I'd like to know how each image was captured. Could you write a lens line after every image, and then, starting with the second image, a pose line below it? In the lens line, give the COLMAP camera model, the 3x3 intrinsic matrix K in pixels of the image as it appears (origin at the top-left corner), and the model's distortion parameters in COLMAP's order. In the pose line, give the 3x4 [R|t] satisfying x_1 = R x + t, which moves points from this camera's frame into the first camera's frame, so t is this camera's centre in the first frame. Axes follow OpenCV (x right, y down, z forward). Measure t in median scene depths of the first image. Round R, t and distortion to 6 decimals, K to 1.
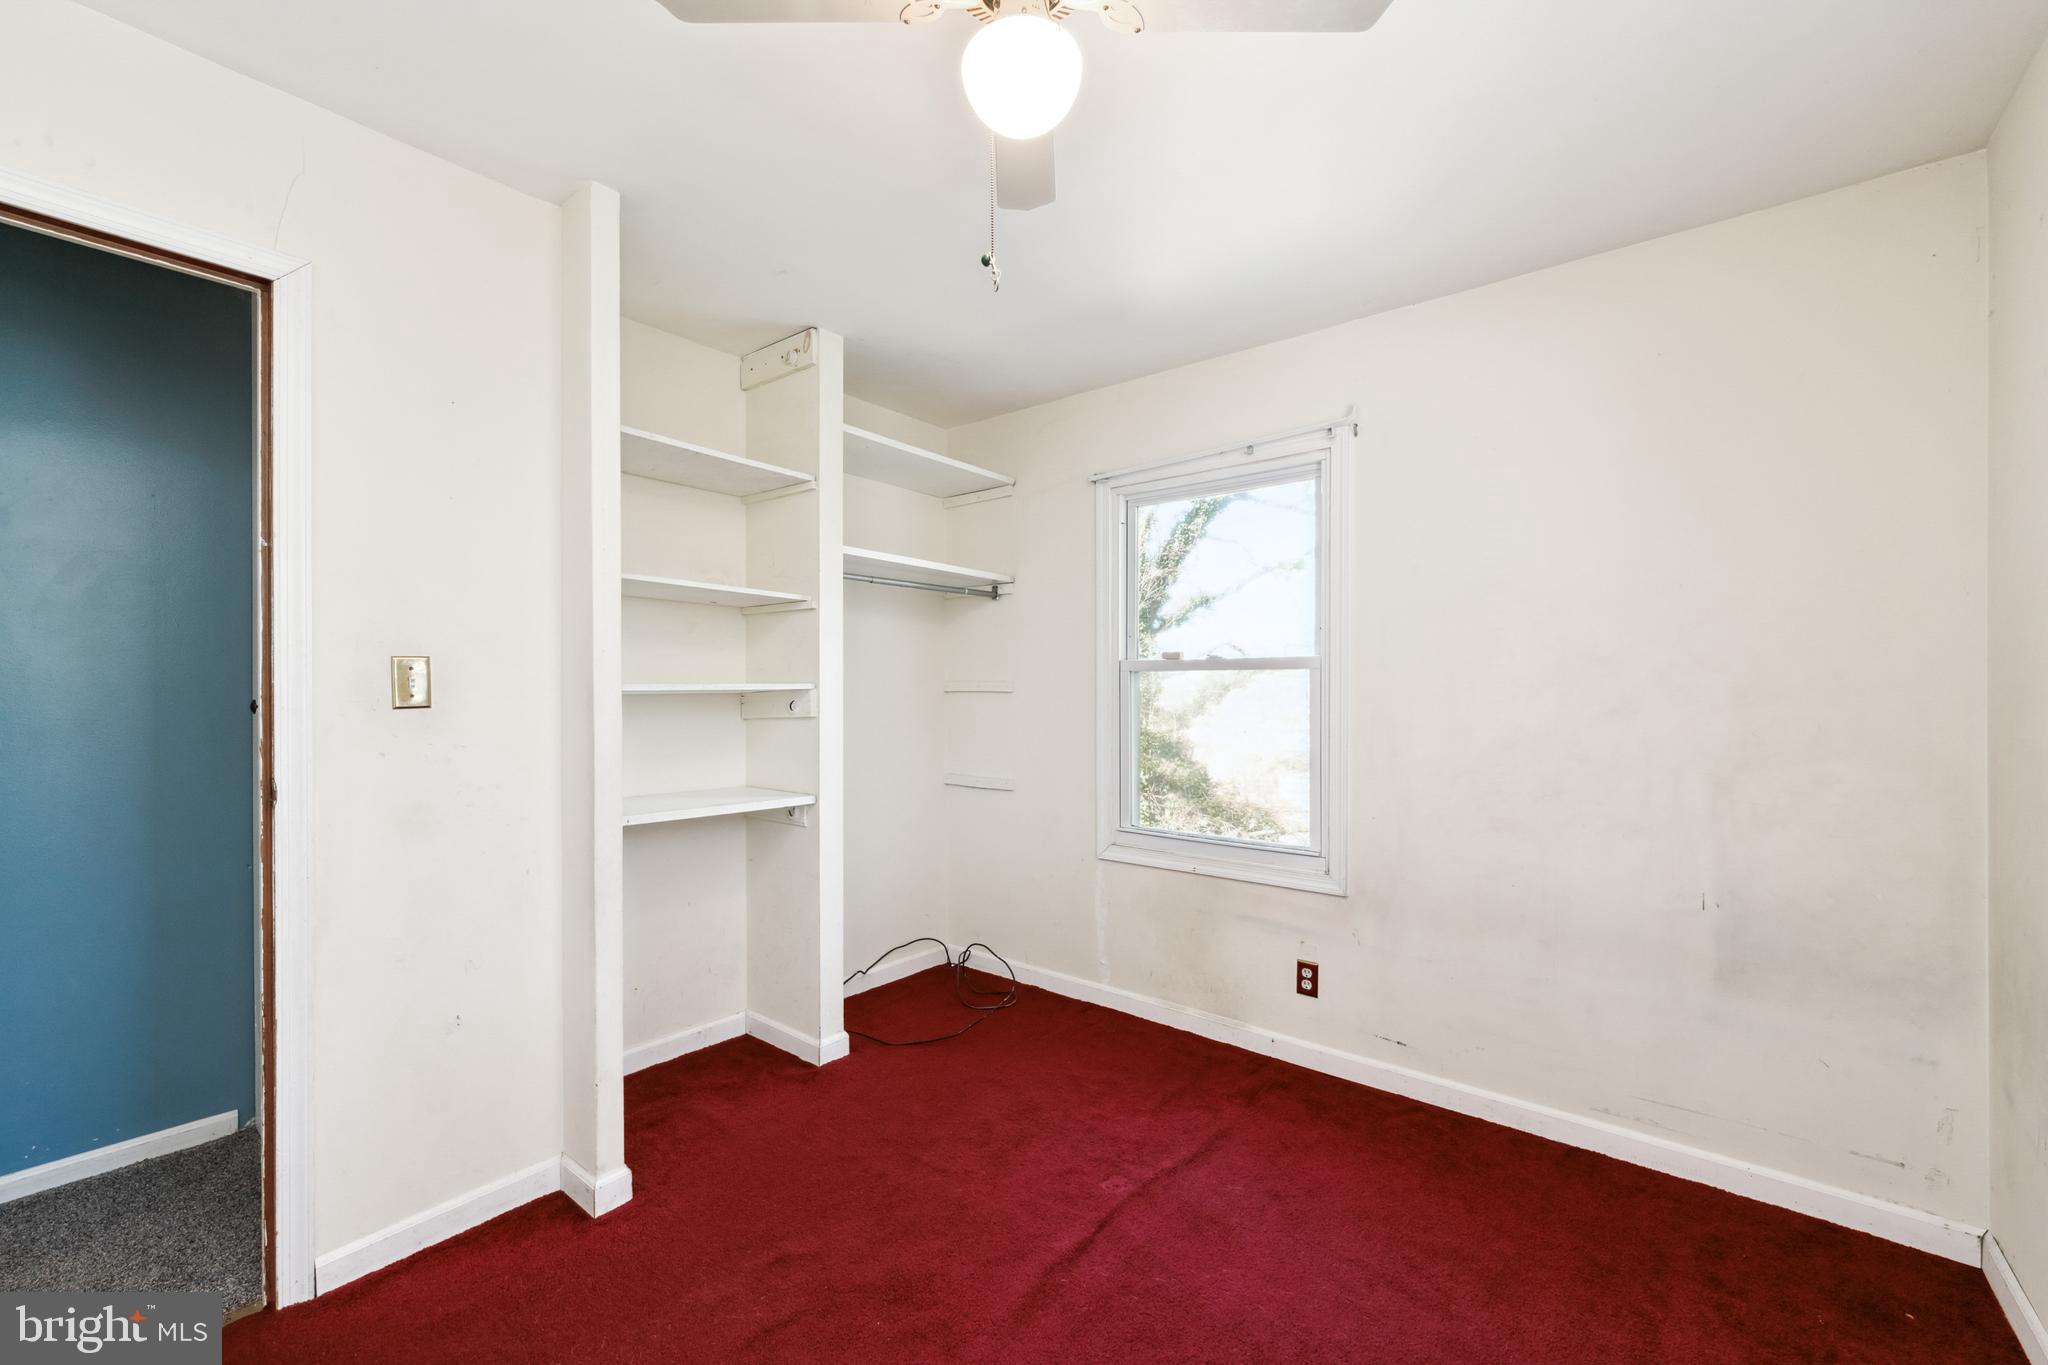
lens RADIAL K [[828.9, 0, 1020.2], [0, 828.9, 695.5], [0, 0, 1]] dist [-0.000359, 0.000076]
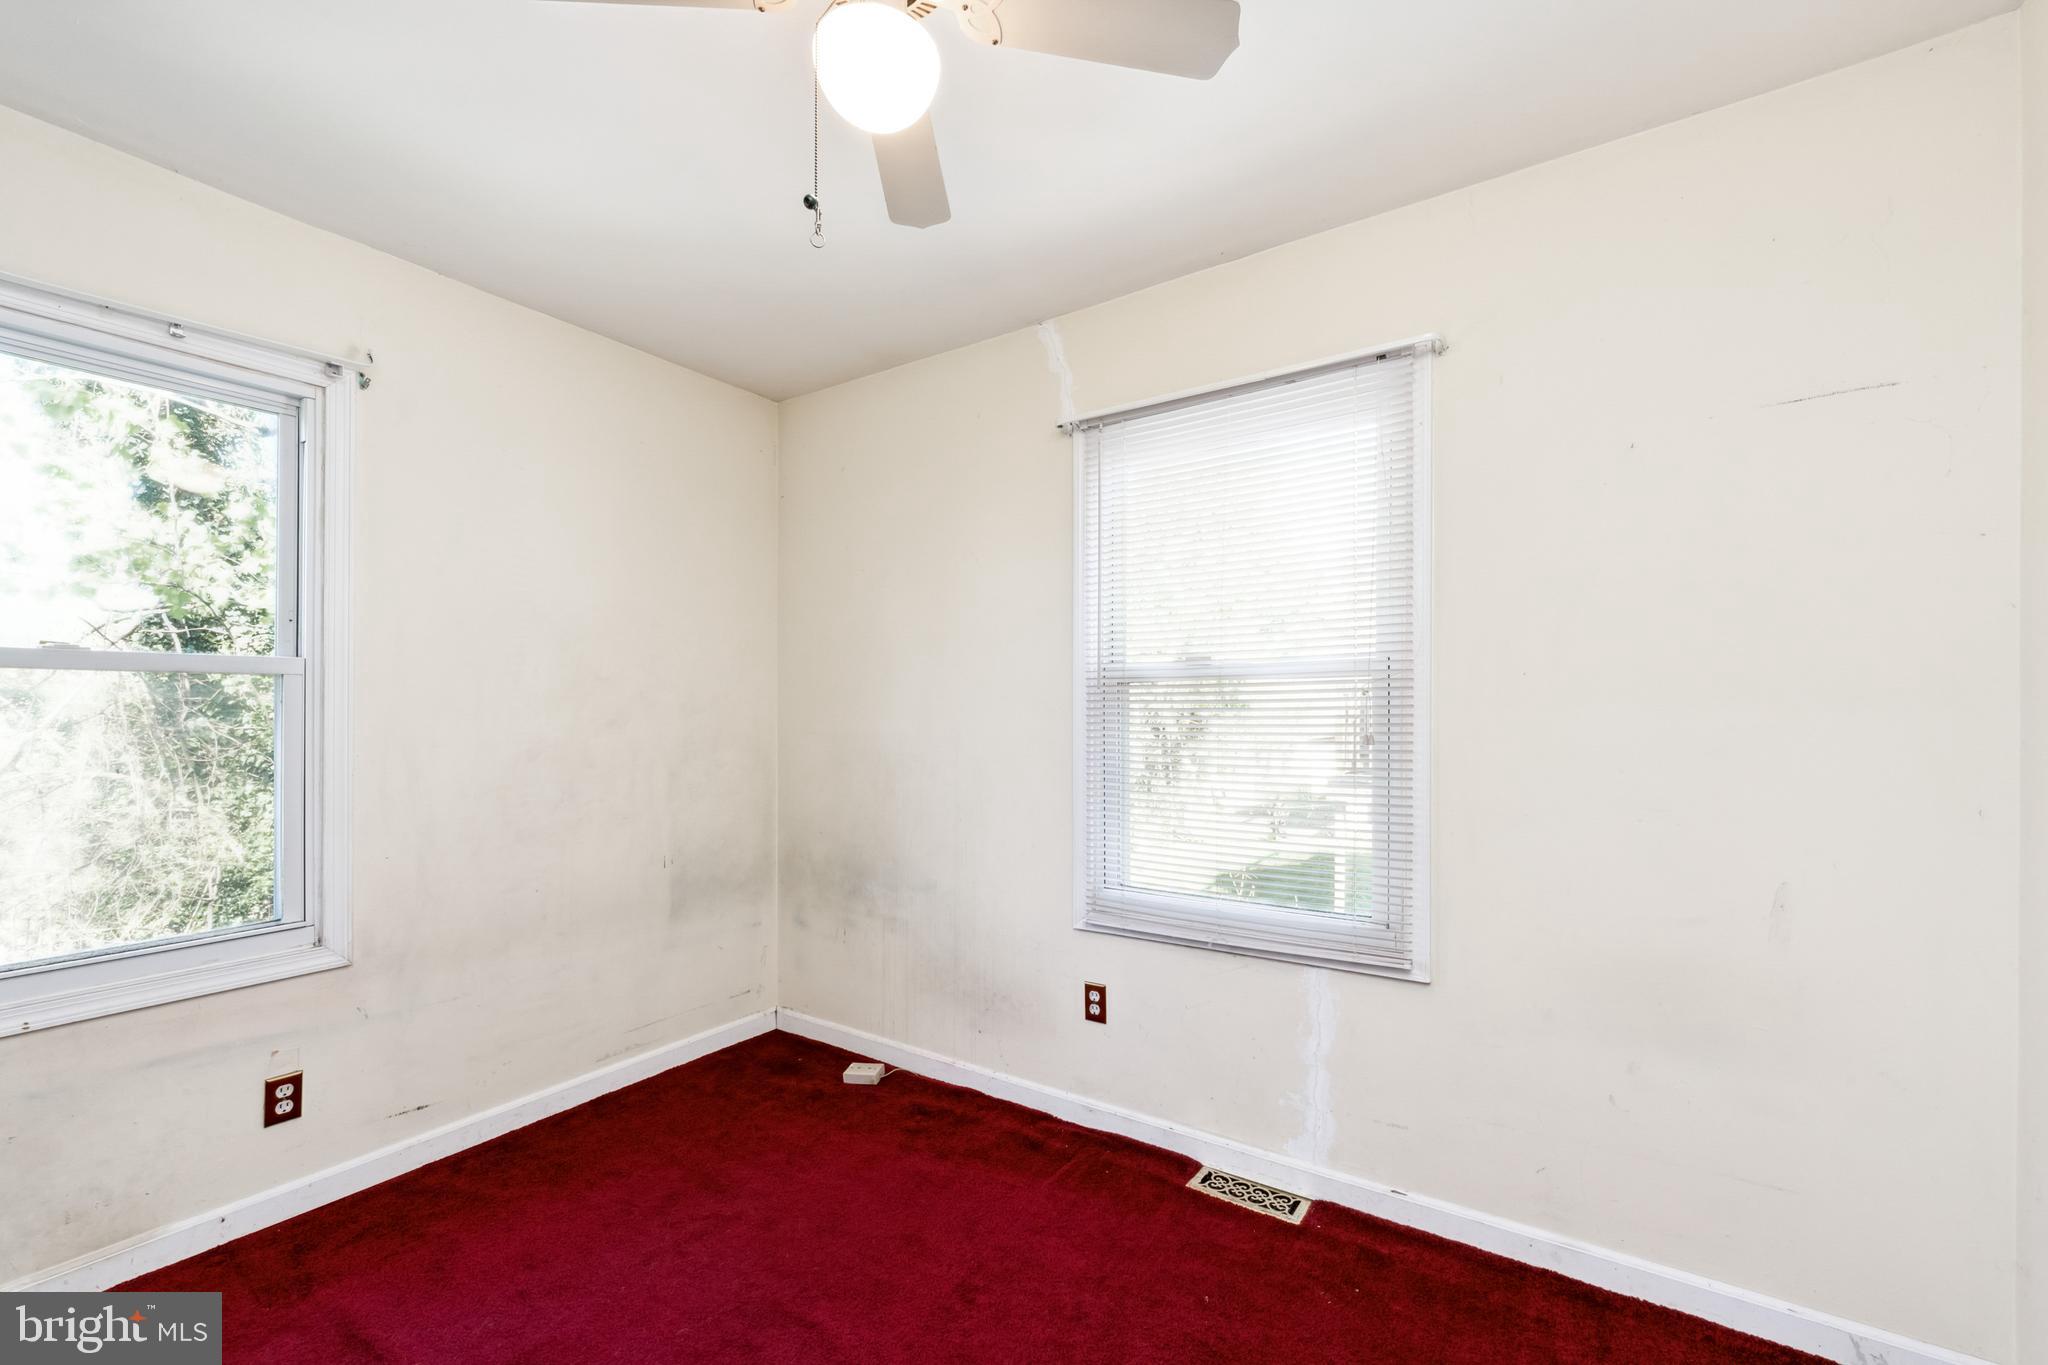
lens RADIAL K [[832.7, 0, 1022.0], [0, 832.7, 711.7], [0, 0, 1]] dist [-0.001829, -0.000576]
pose [[-0.091111, -0.006038, 0.995822, -0.554868], [0.006801, 0.999955, 0.006685, 0.000413], [-0.995818, 0.007382, -0.091066, 0.525010]]
